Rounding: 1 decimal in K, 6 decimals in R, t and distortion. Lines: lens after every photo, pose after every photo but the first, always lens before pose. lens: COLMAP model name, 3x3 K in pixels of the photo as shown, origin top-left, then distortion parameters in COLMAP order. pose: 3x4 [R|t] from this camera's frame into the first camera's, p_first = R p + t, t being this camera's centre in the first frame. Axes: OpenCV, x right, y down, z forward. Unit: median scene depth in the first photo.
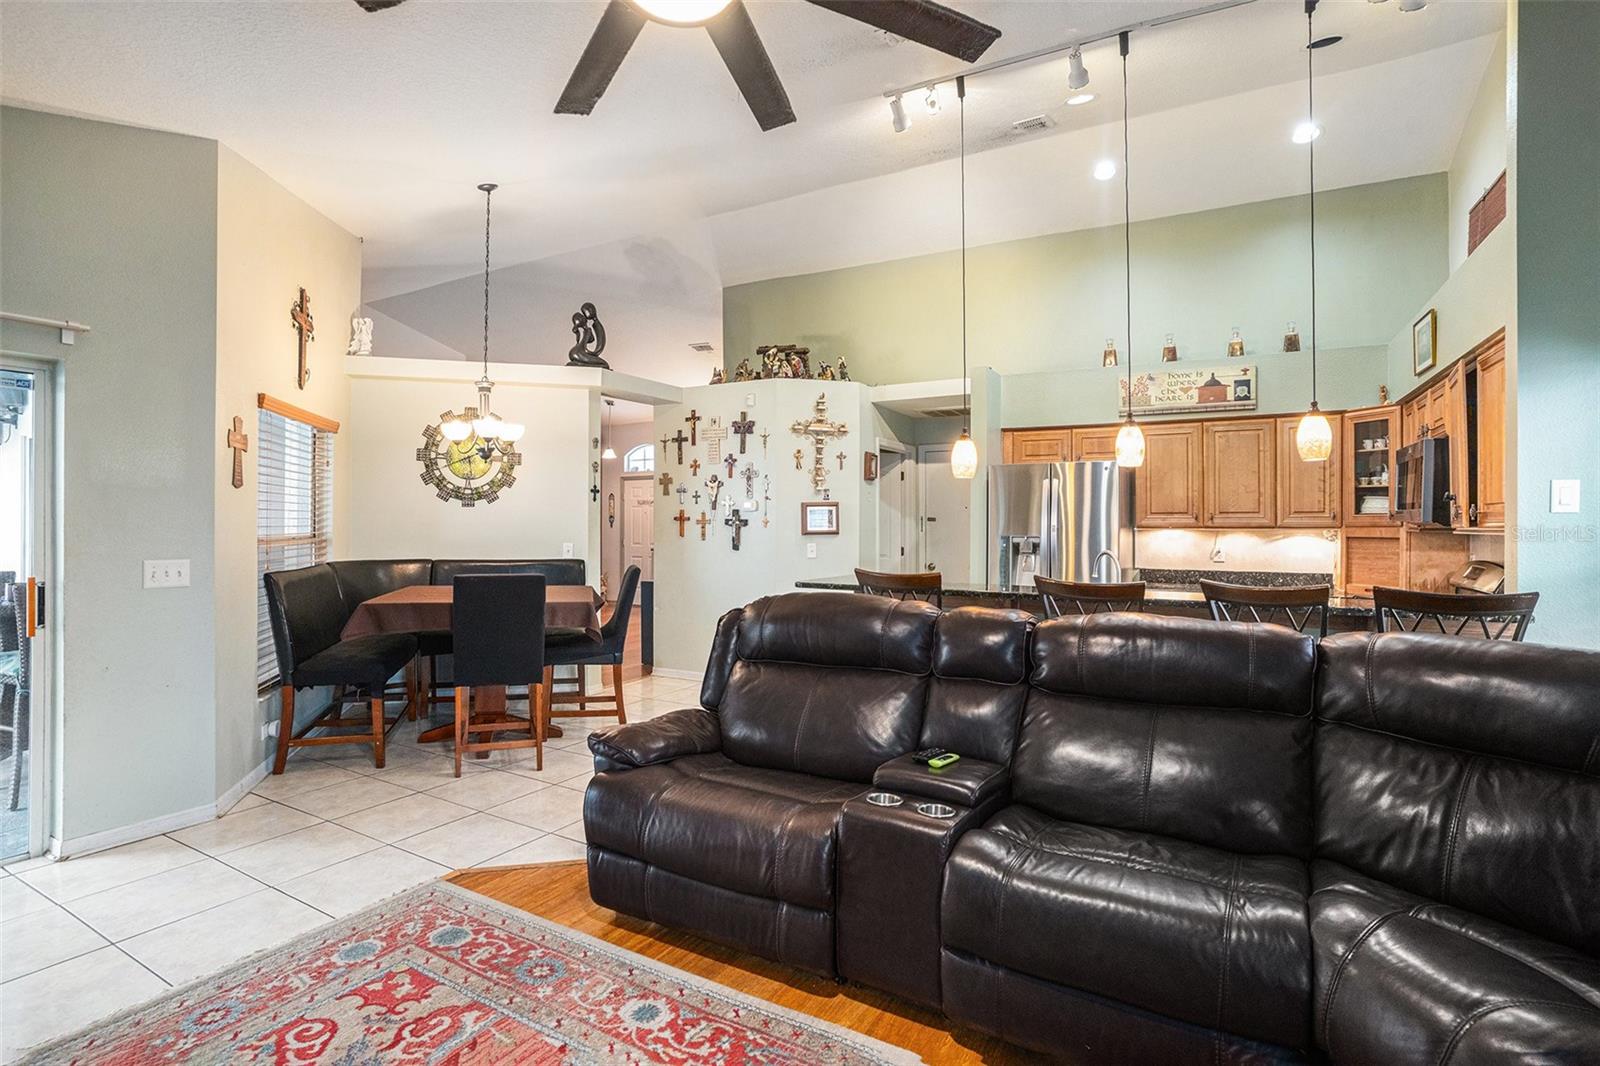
lens RADIAL K [[780.5, 0, 800.0], [0, 780.5, 533.0], [0, 0, 1]] dist [-0.102027, 0.054002]
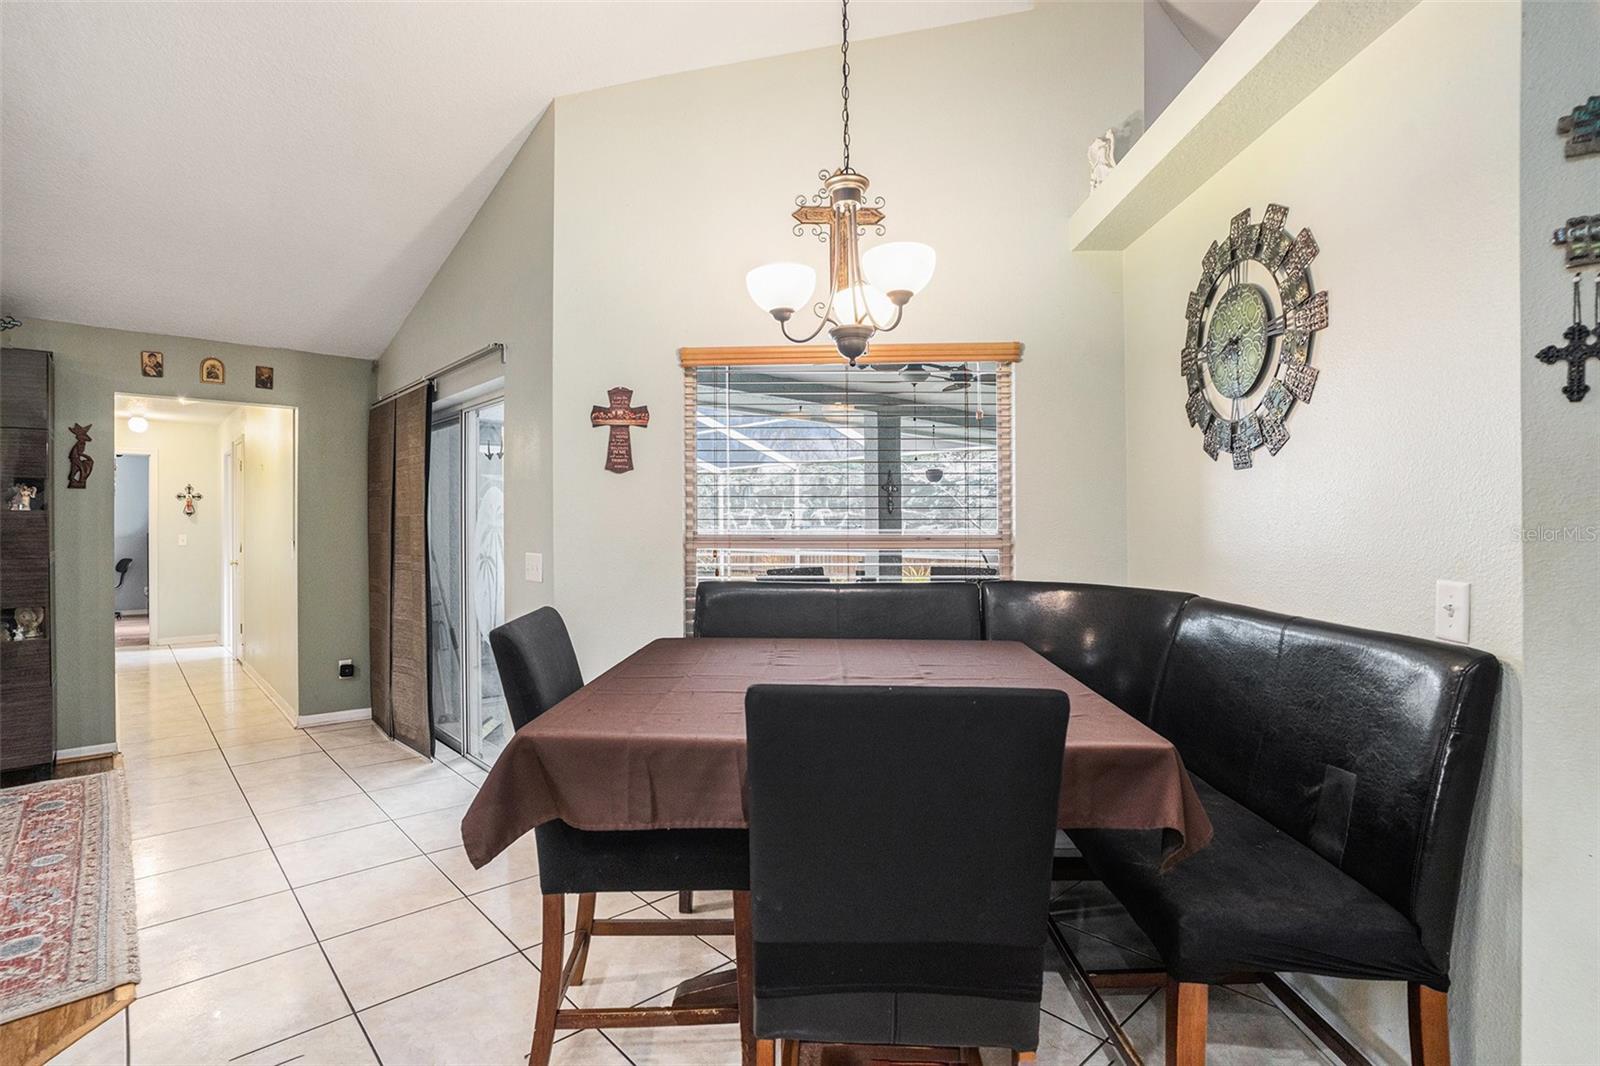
lens RADIAL K [[779.2, 0, 775.9], [0, 779.2, 525.7], [0, 0, 1]] dist [-0.080936, 0.028502]
pose [[-0.327378, -0.004945, -0.944881, 0.002273], [-0.009616, 0.999952, -0.001902, -0.003514], [0.944845, 0.008463, -0.327409, 0.970648]]
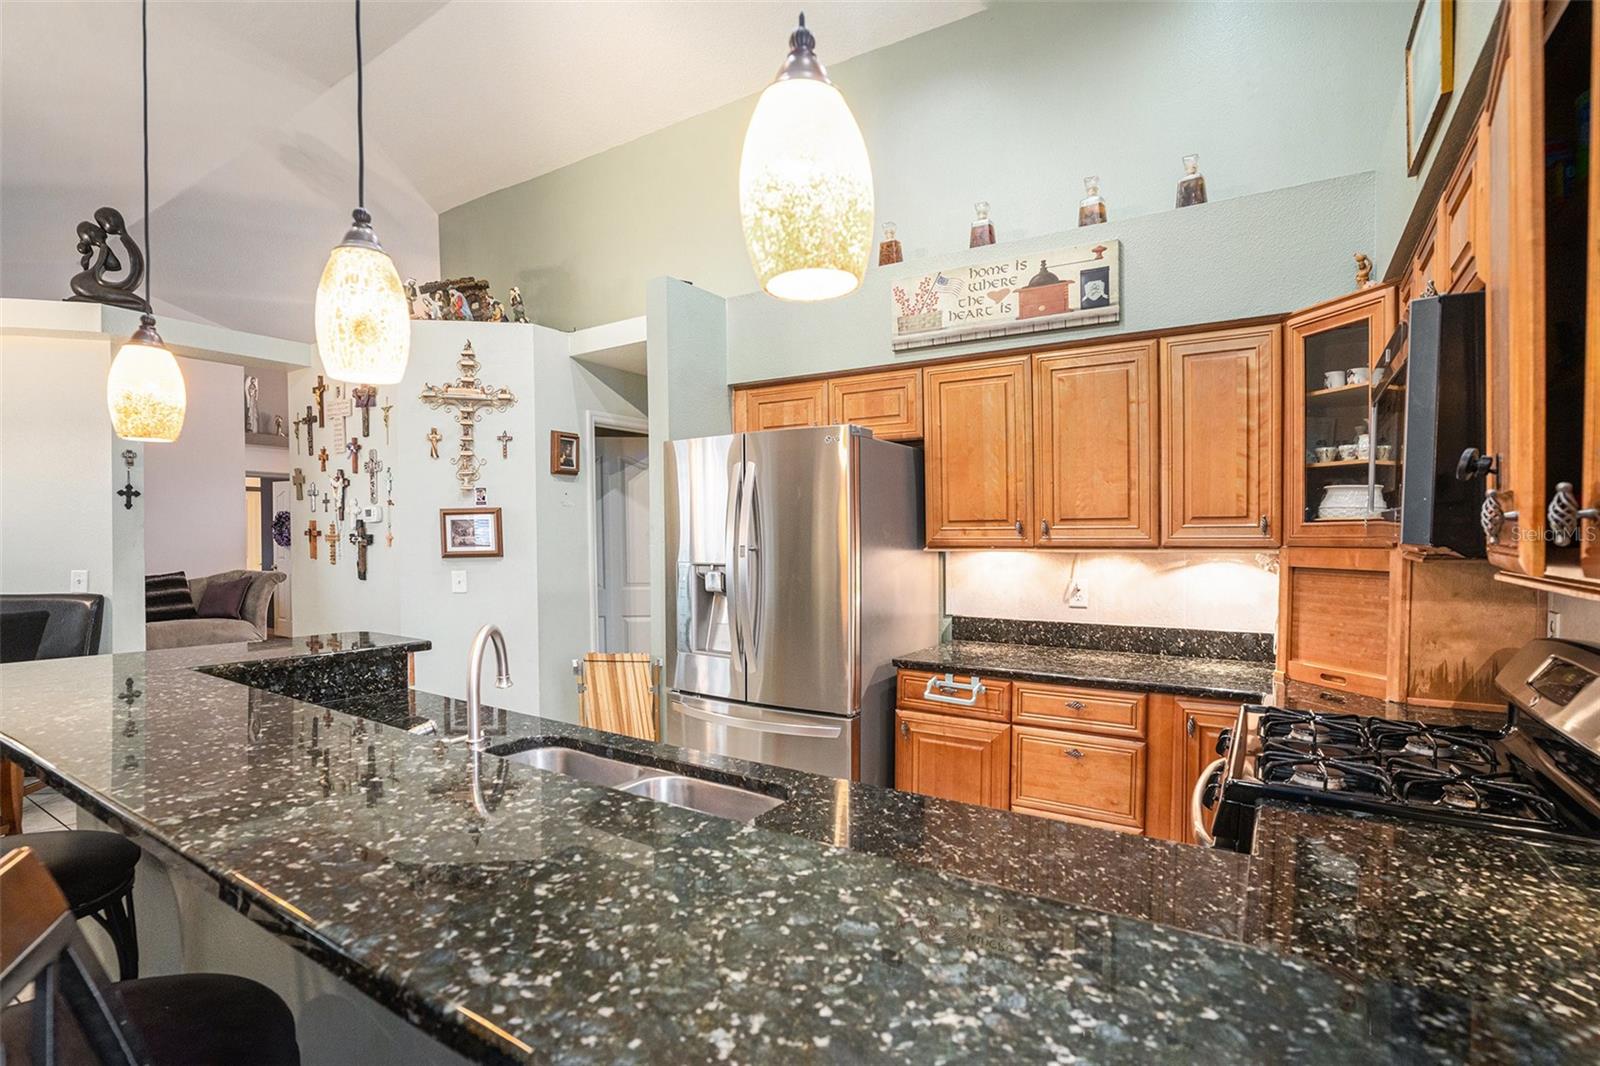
lens RADIAL K [[777.2, 0, 797.2], [0, 777.2, 564.7], [0, 0, 1]] dist [-0.083144, 0.046560]
pose [[0.997121, -0.000131, -0.075828, 0.413185], [0.002254, 0.999608, 0.027910, -0.010476], [0.075794, -0.028000, 0.996730, 0.442961]]
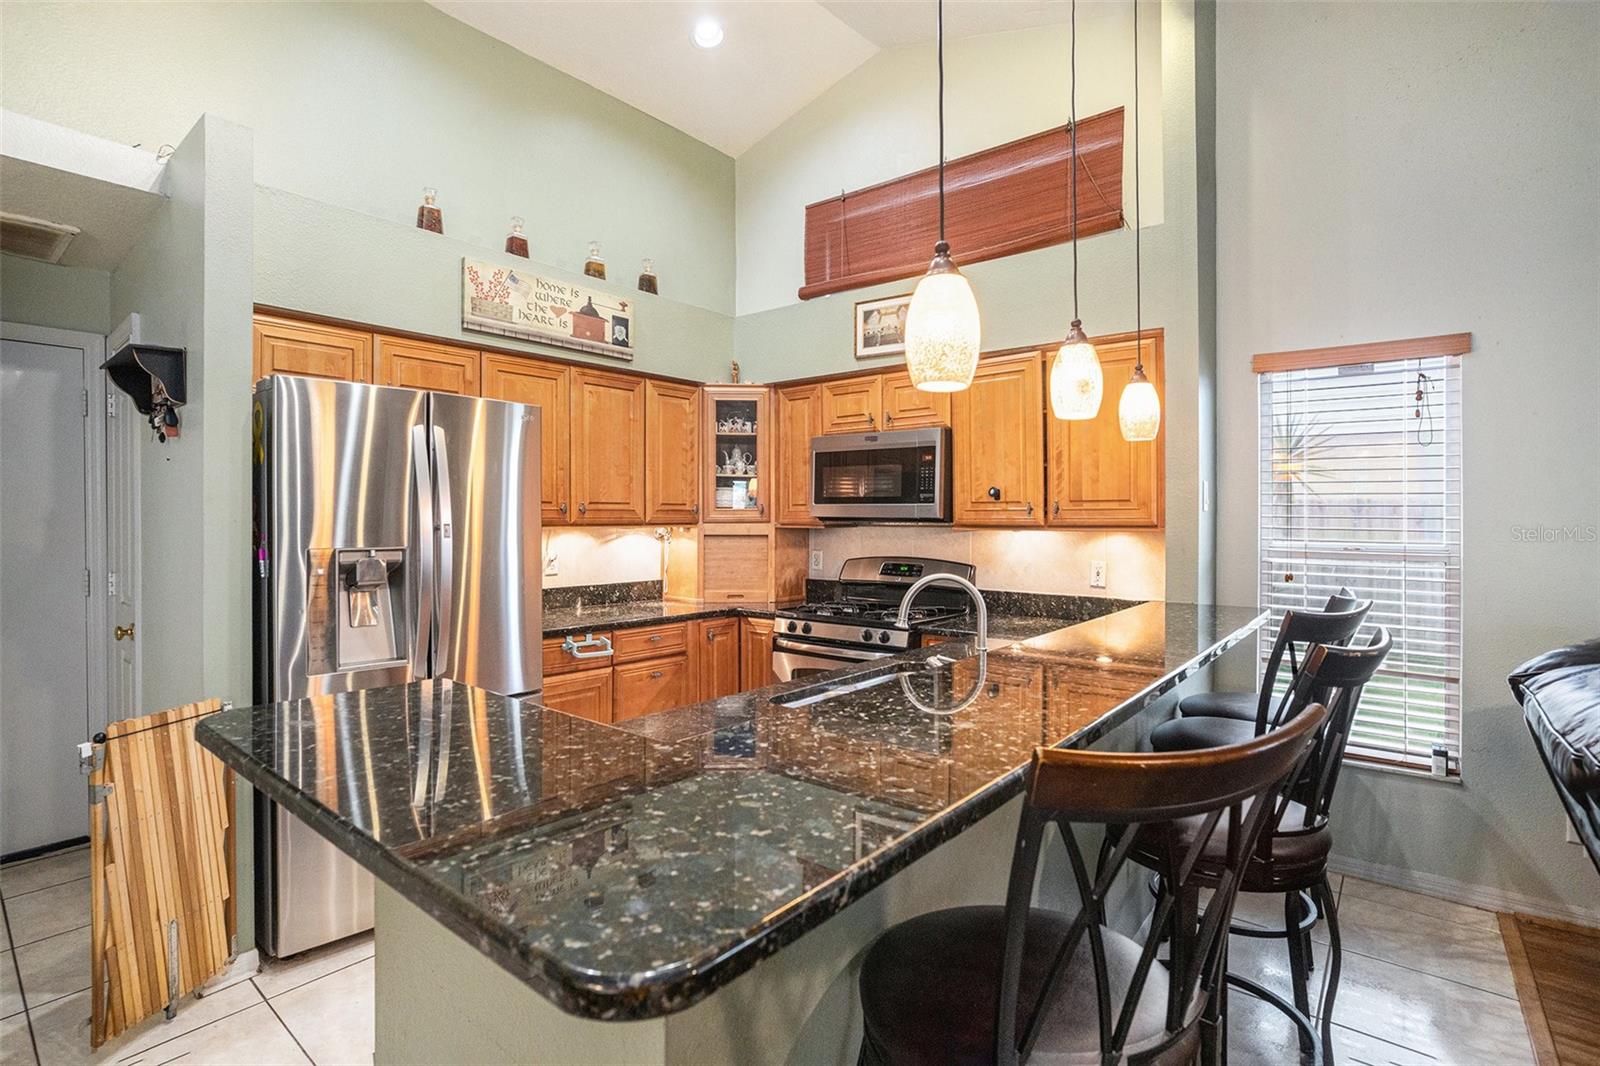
lens RADIAL K [[779.2, 0, 775.9], [0, 779.2, 525.7], [0, 0, 1]] dist [-0.080936, 0.028502]
pose [[0.204348, -0.008282, 0.978863, -0.096919], [0.007471, 0.999948, 0.006900, -0.010100], [-0.978870, 0.005904, 0.204399, 0.702229]]
